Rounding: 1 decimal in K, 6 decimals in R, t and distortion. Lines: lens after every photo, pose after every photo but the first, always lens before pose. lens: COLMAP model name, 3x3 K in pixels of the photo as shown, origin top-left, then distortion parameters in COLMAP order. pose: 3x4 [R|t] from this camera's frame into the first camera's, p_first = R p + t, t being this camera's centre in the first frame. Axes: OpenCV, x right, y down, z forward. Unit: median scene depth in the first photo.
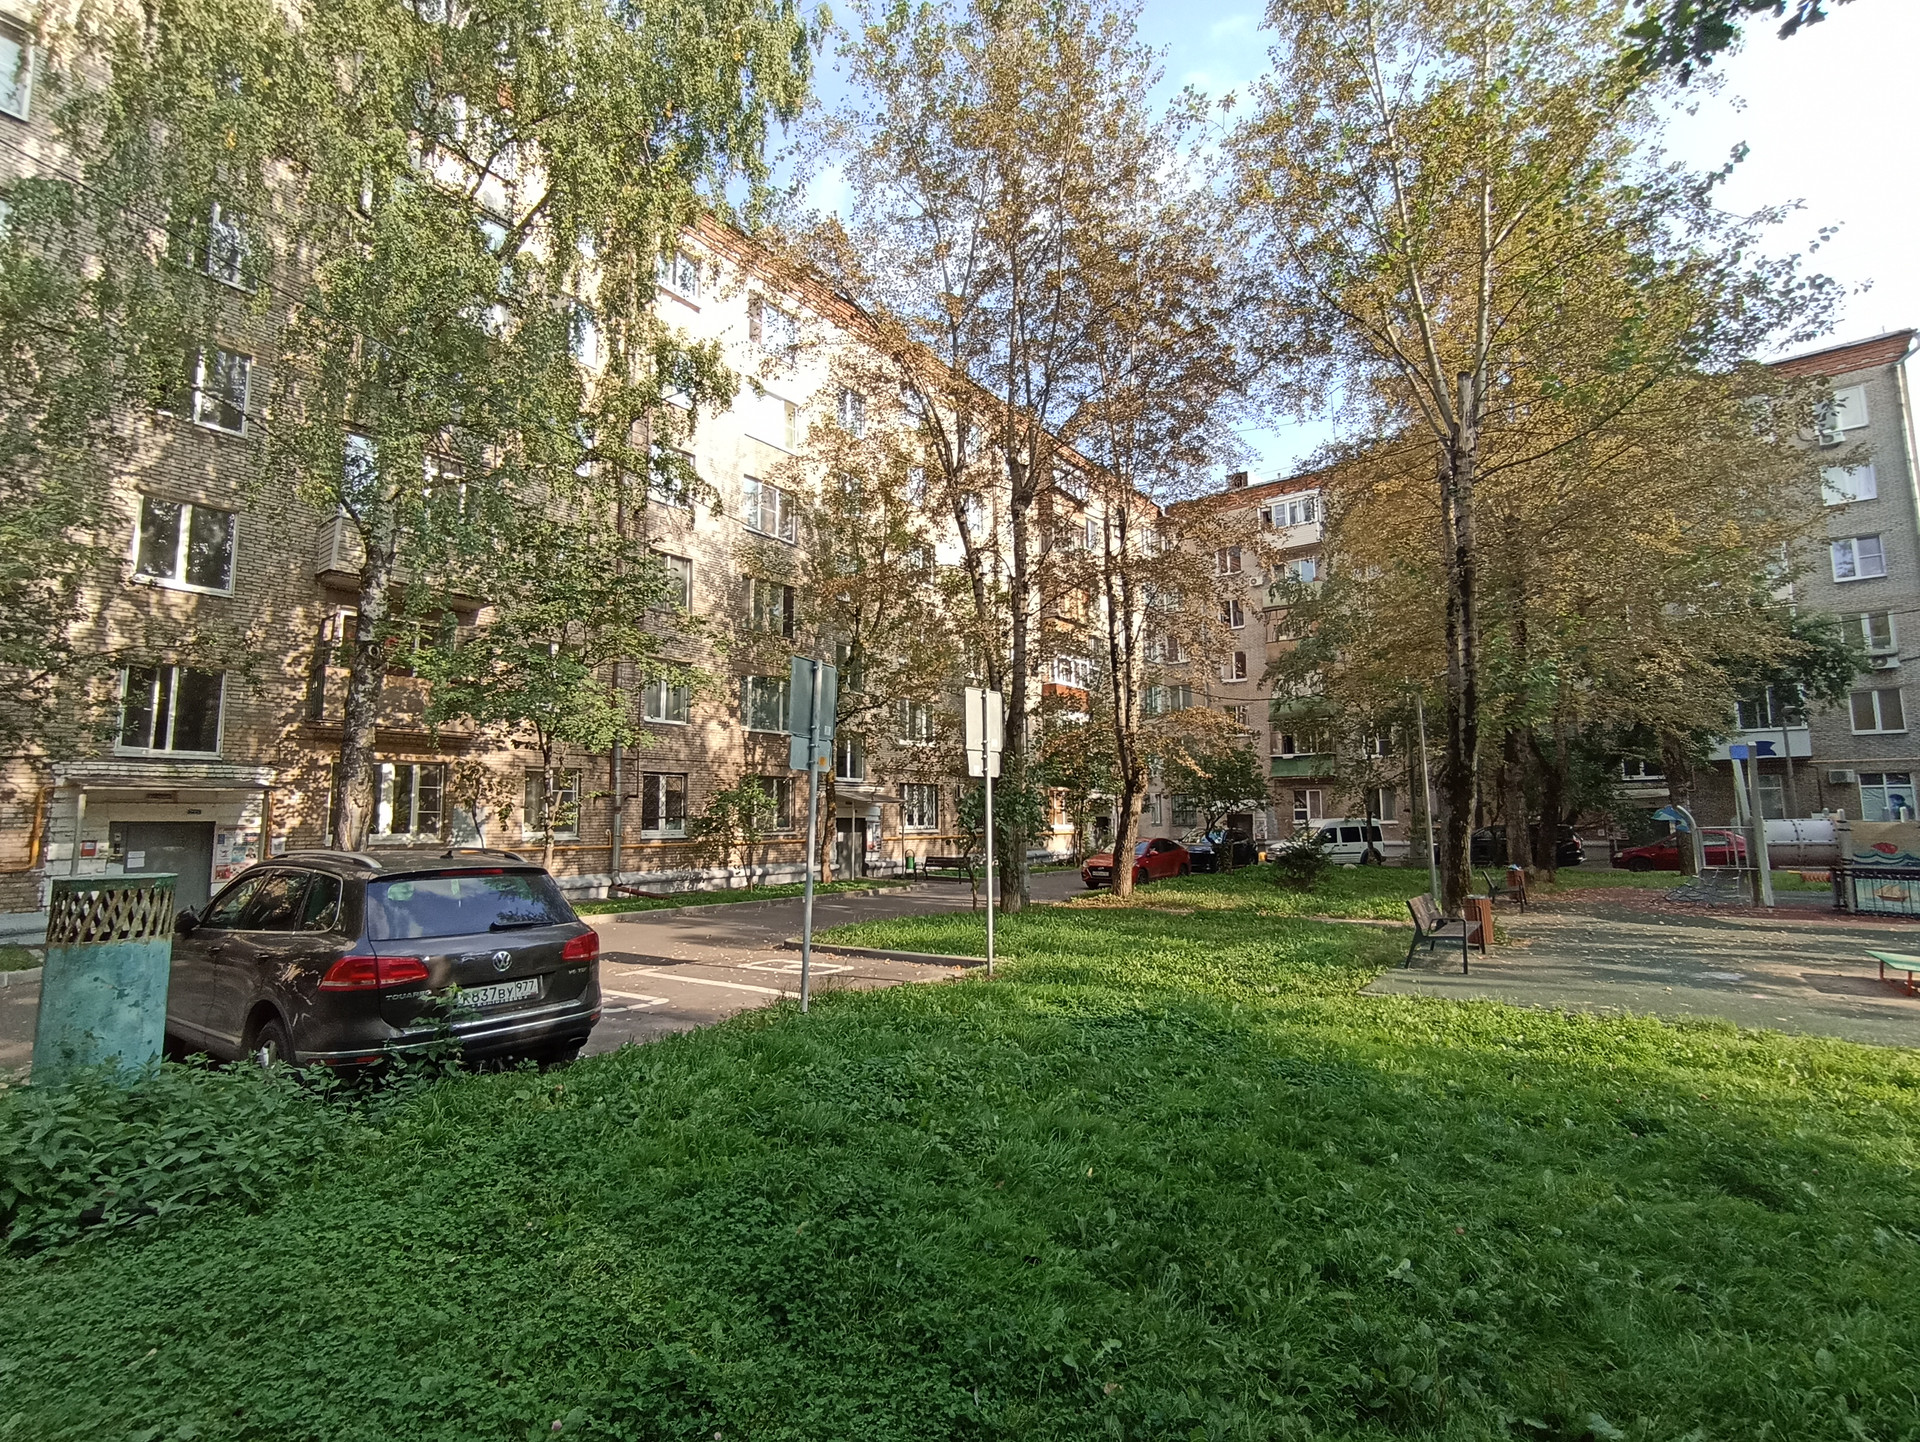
lens RADIAL K [[884.7, 0, 960.0], [0, 884.7, 721.0], [0, 0, 1]] dist [0.011581, -0.000163]
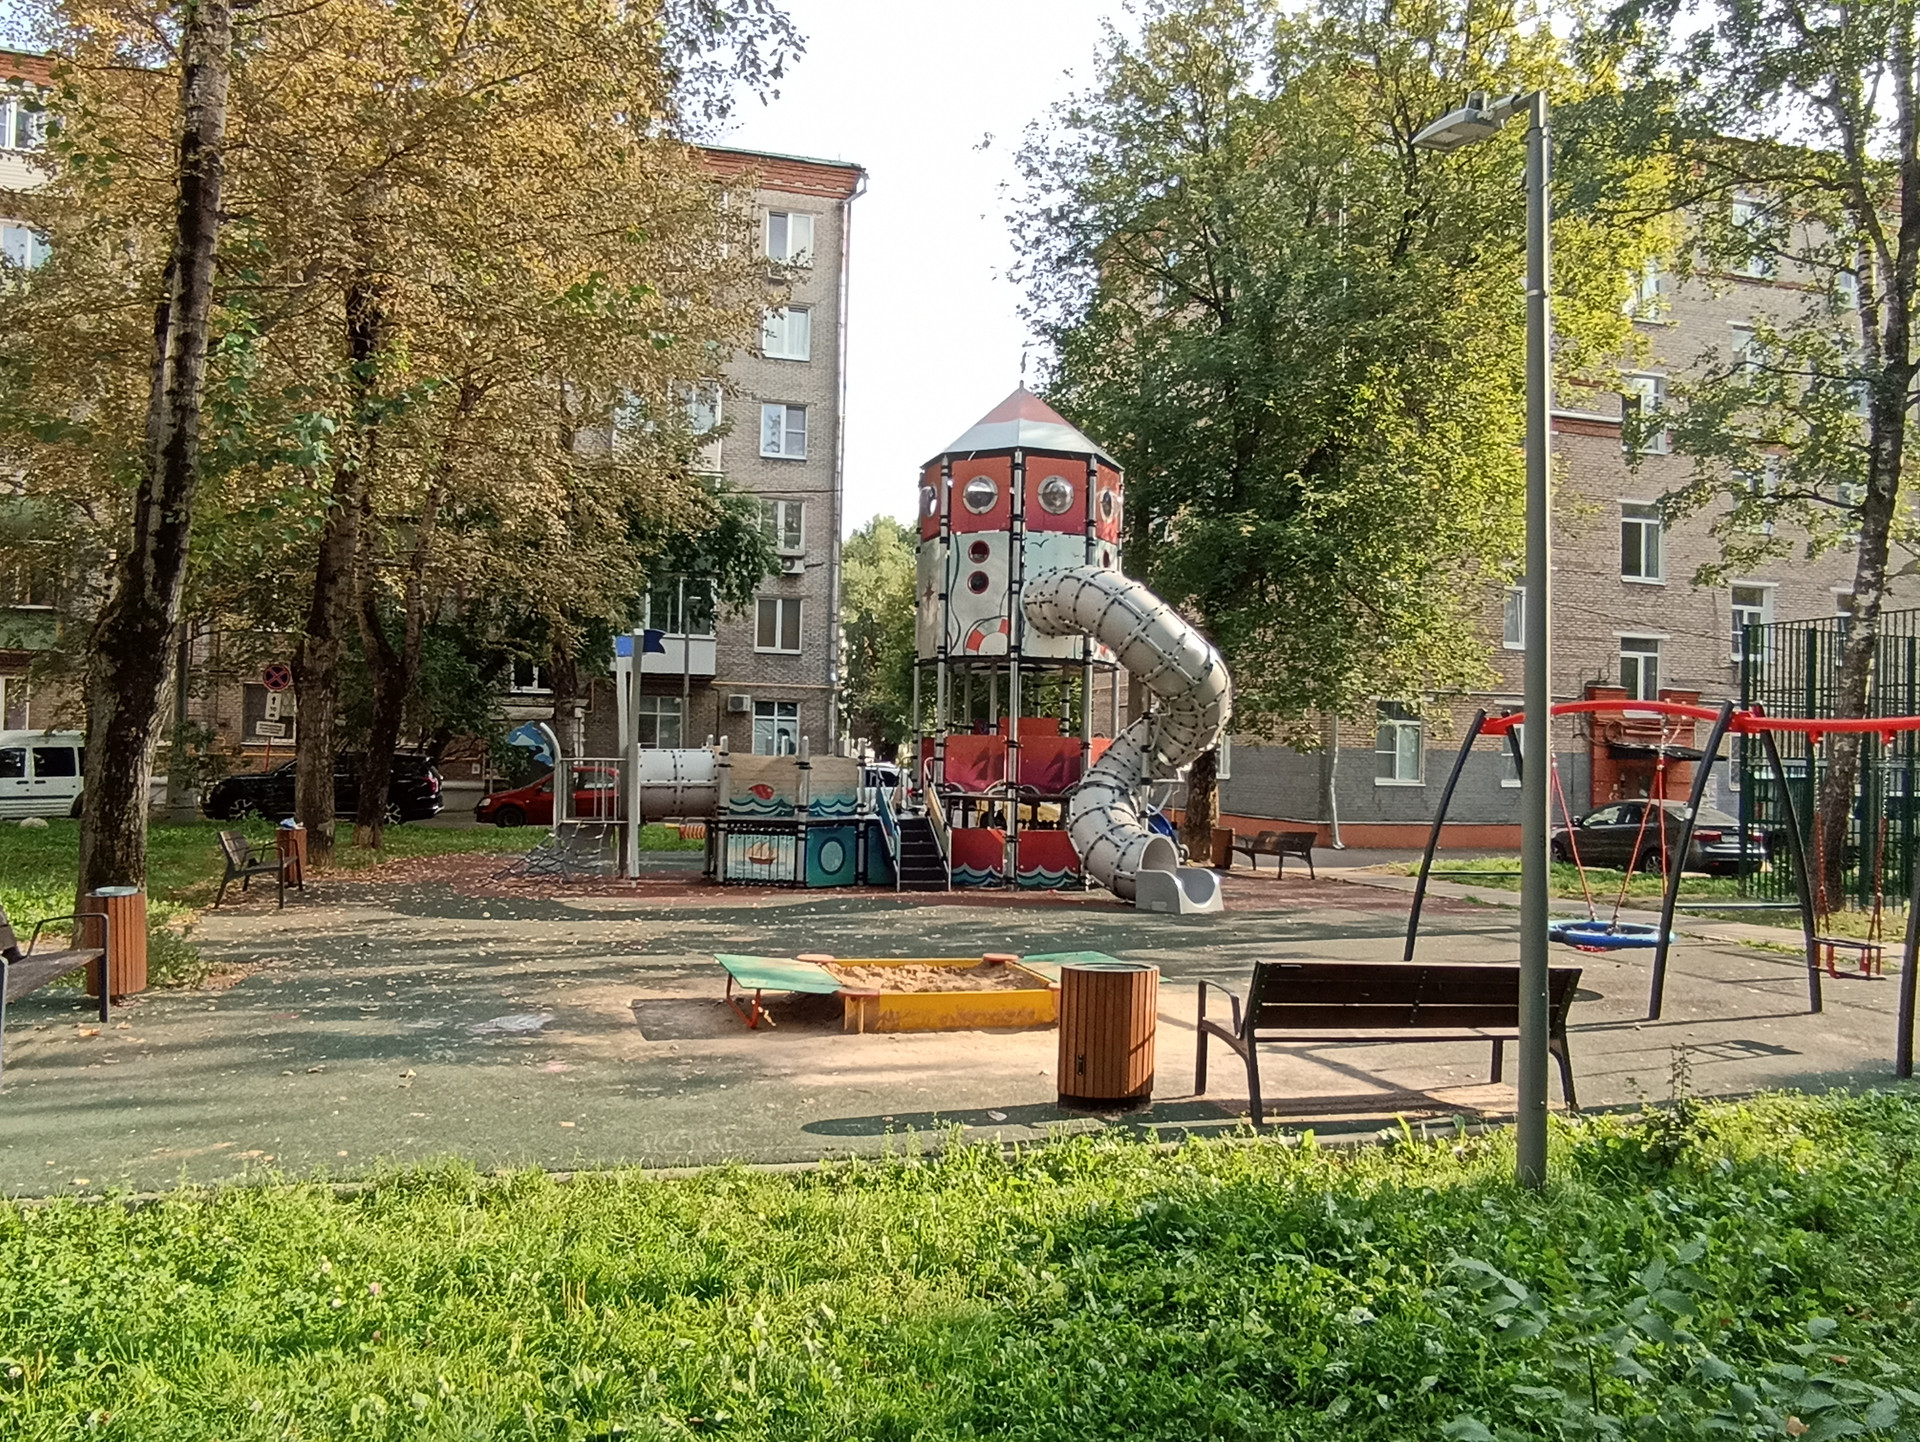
lens RADIAL K [[1448.0, 0, 956.8], [0, 1448.0, 772.3], [0, 0, 1]] dist [-0.111759, 0.068802]
pose [[0.601168, 0.018362, 0.798911, 0.182470], [-0.121043, 0.990293, 0.068322, 0.025410], [-0.789902, -0.137776, 0.597556, 0.168843]]
